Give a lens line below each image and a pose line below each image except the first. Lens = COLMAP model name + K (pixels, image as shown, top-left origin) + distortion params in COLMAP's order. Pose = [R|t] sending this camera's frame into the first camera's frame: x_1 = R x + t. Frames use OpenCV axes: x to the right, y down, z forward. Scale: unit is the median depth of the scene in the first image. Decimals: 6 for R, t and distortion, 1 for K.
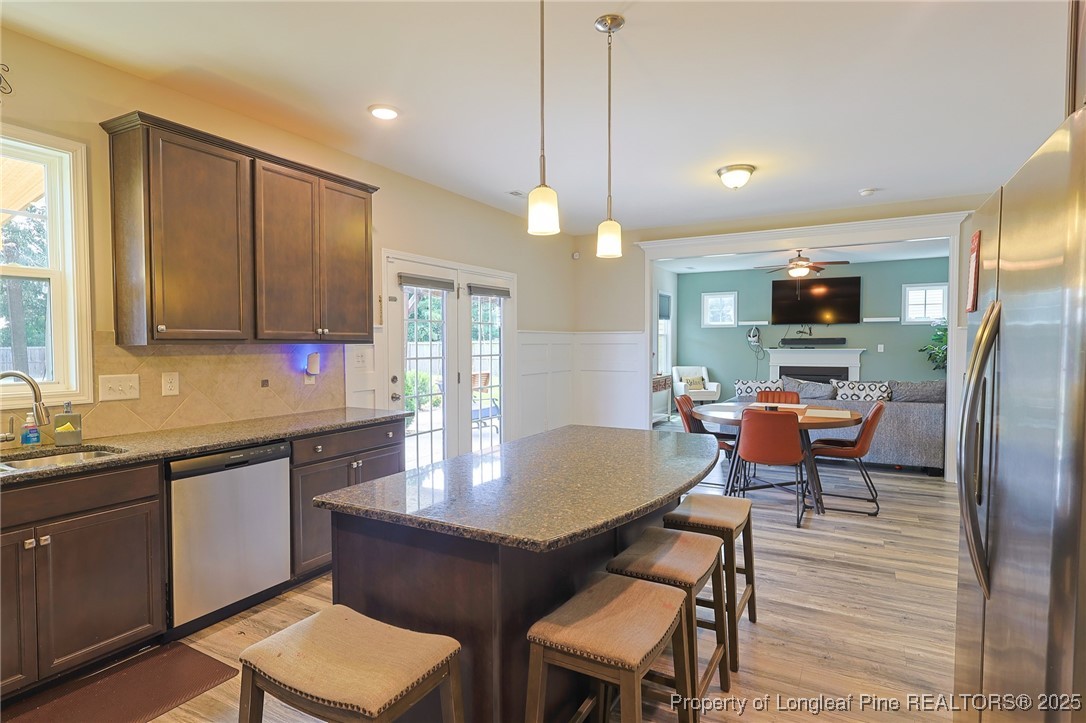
lens RADIAL K [[563.5, 0, 543.0], [0, 563.5, 361.5], [0, 0, 1]] dist [0.002025, -0.001106]
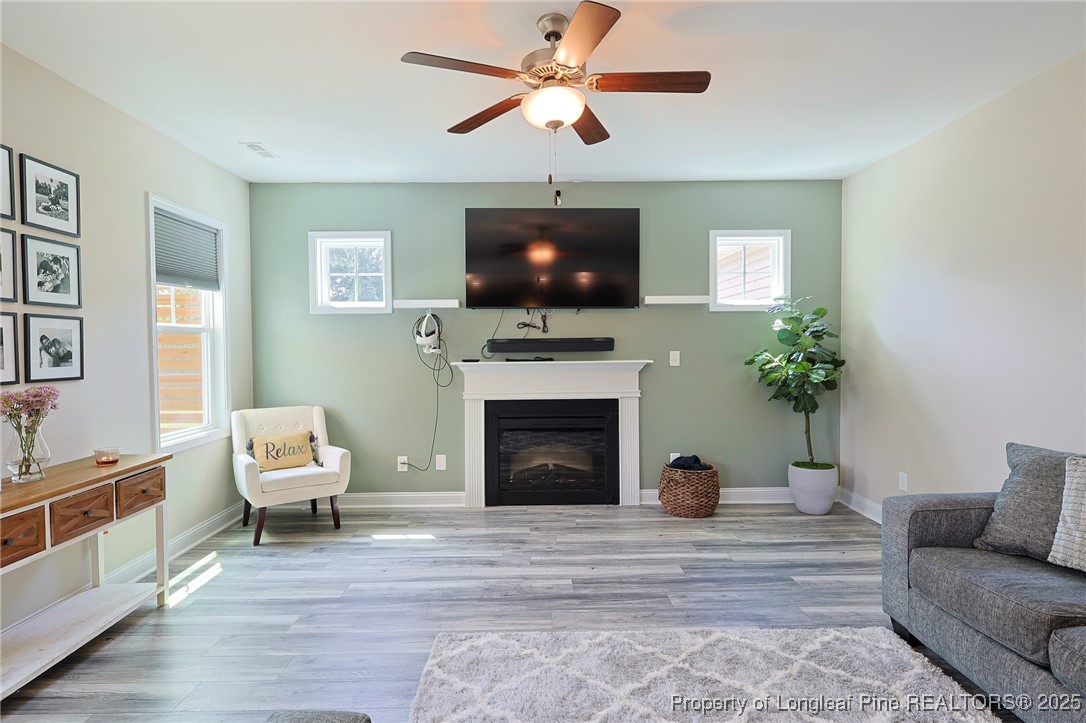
lens RADIAL K [[563.5, 0, 543.0], [0, 563.5, 361.5], [0, 0, 1]] dist [0.002025, -0.001106]
pose [[0.865436, -0.020424, 0.500604, 0.264348], [0.022378, 0.999747, 0.002103, -0.025609], [-0.500520, 0.009383, 0.865674, 0.659509]]
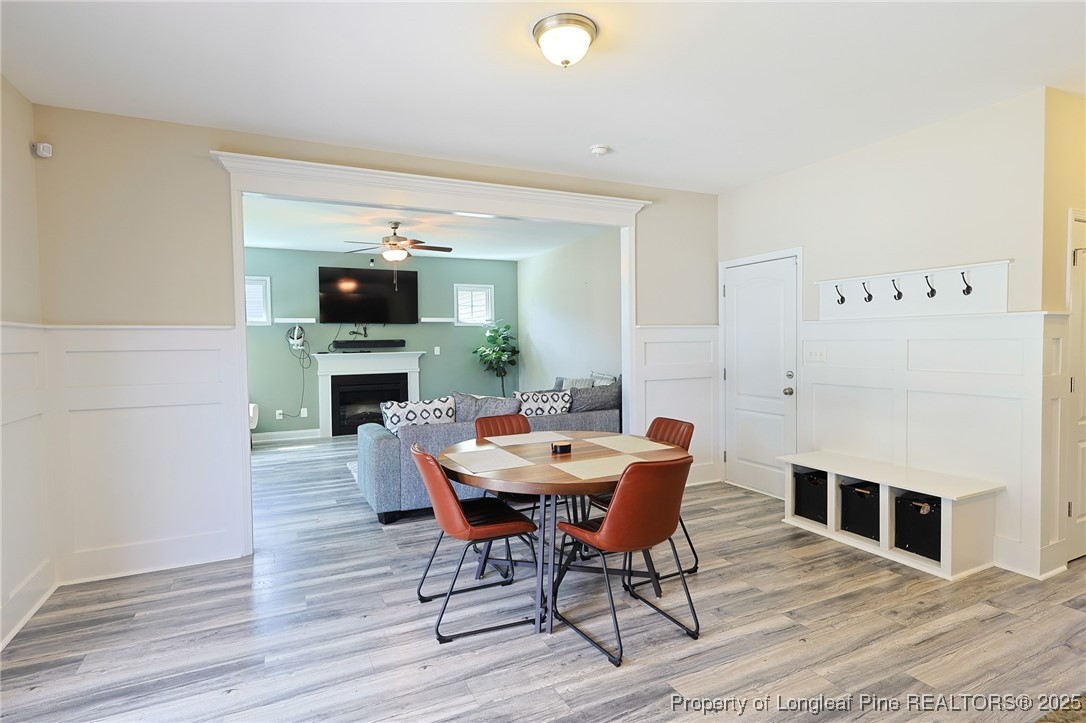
lens RADIAL K [[563.5, 0, 543.0], [0, 563.5, 361.5], [0, 0, 1]] dist [0.002025, -0.001106]
pose [[0.574843, -0.032463, 0.817620, -0.063181], [0.038323, 0.999184, 0.012729, -0.011455], [-0.817366, 0.024017, 0.575618, 0.337672]]
